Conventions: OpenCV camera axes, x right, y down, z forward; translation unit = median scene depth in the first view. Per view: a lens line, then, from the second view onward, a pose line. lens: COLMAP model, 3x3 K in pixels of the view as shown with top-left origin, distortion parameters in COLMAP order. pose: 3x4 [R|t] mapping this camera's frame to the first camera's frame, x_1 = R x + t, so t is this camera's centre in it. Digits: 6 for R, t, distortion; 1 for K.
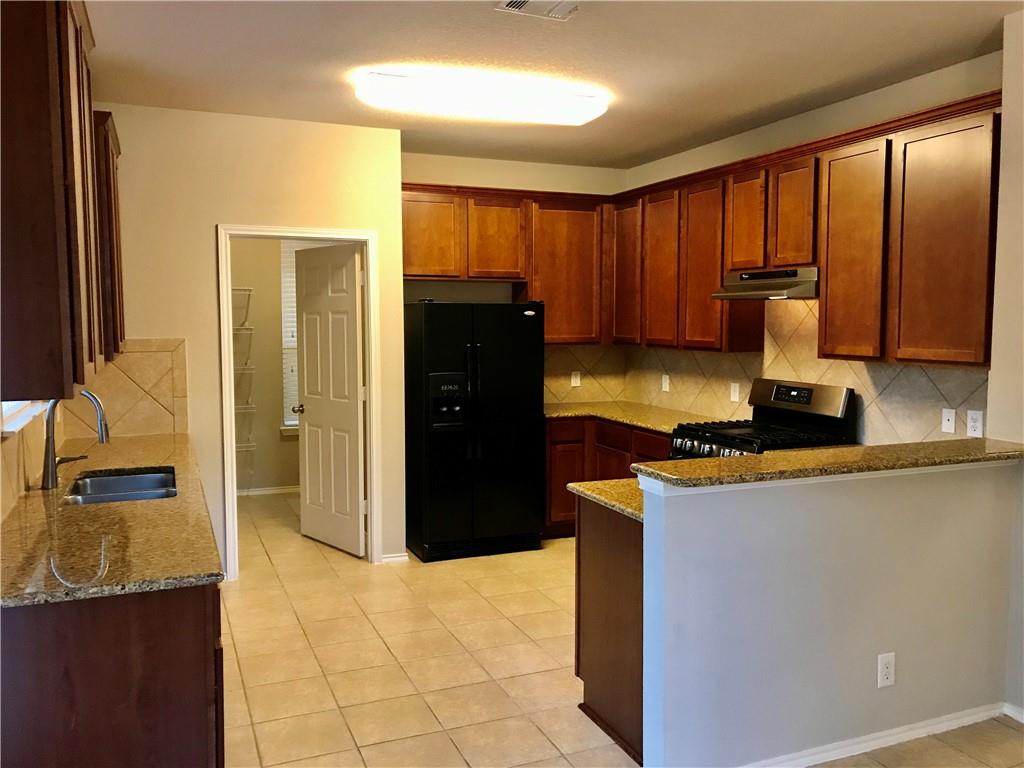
lens RADIAL K [[829.6, 0, 482.6], [0, 829.6, 380.8], [0, 0, 1]] dist [0.044984, -0.098477]
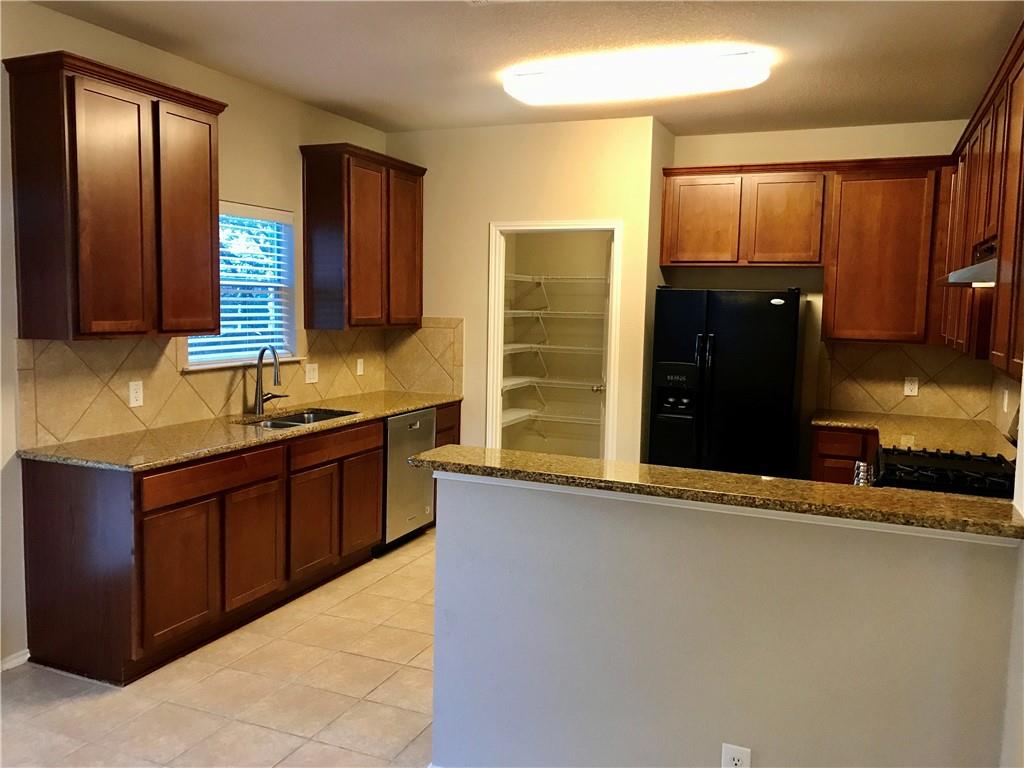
lens RADIAL K [[829.6, 0, 482.6], [0, 829.6, 380.8], [0, 0, 1]] dist [0.044984, -0.098477]
pose [[0.692823, 0.085215, -0.716055, 0.480012], [-0.076083, 0.996089, 0.044926, -0.014509], [0.717083, 0.023354, 0.696597, 0.159220]]
